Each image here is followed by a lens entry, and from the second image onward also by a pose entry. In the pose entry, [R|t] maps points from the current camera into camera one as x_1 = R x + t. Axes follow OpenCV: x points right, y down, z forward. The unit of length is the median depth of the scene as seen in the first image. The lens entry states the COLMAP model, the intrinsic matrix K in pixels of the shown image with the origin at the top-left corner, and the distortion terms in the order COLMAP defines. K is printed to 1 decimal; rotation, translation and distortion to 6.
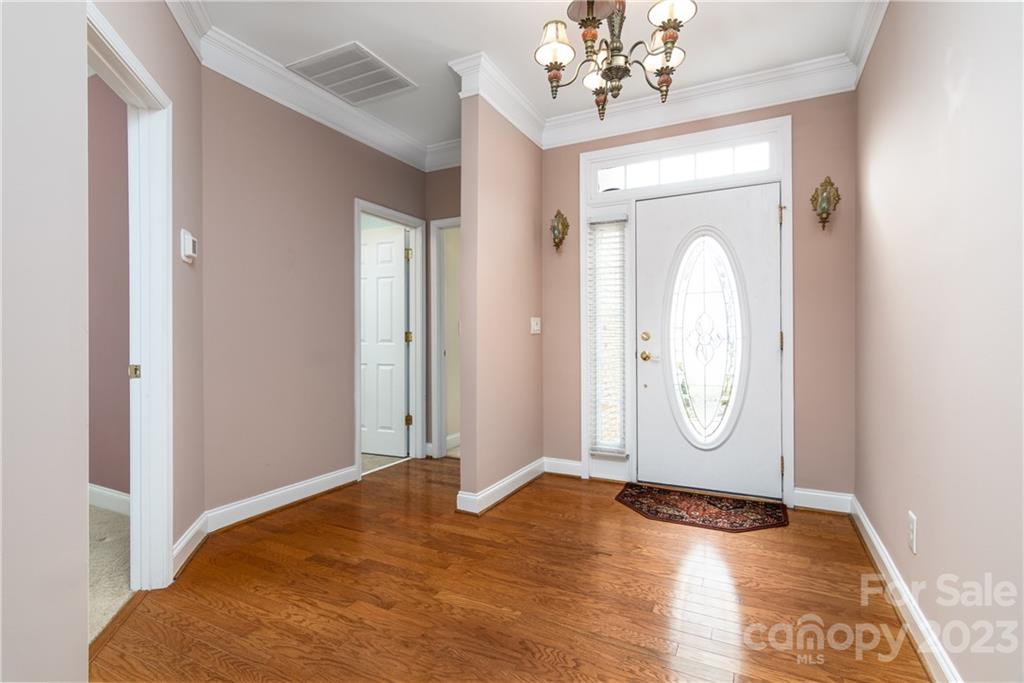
lens RADIAL K [[496.2, 0, 505.0], [0, 496.2, 339.8], [0, 0, 1]] dist [0.000112, 0.002348]
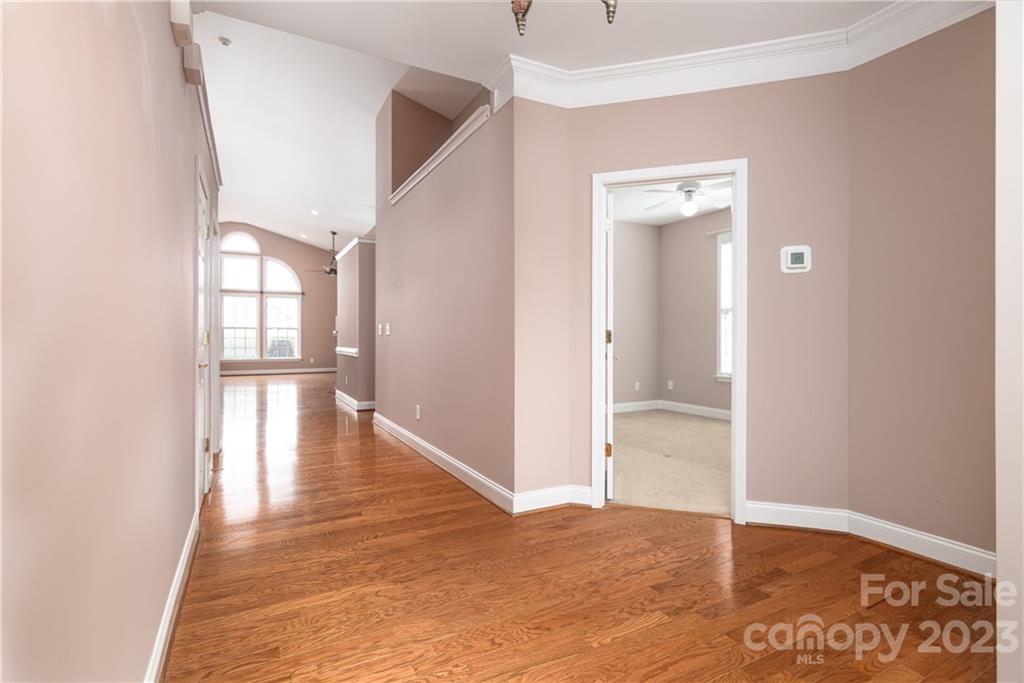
lens RADIAL K [[496.2, 0, 504.7], [0, 496.2, 338.8], [0, 0, 1]] dist [0.000112, 0.002348]
pose [[-0.573856, 0.004853, -0.818942, 0.859091], [-0.004486, 0.999949, 0.009068, -0.012713], [0.818944, 0.008878, -0.573805, 1.385326]]
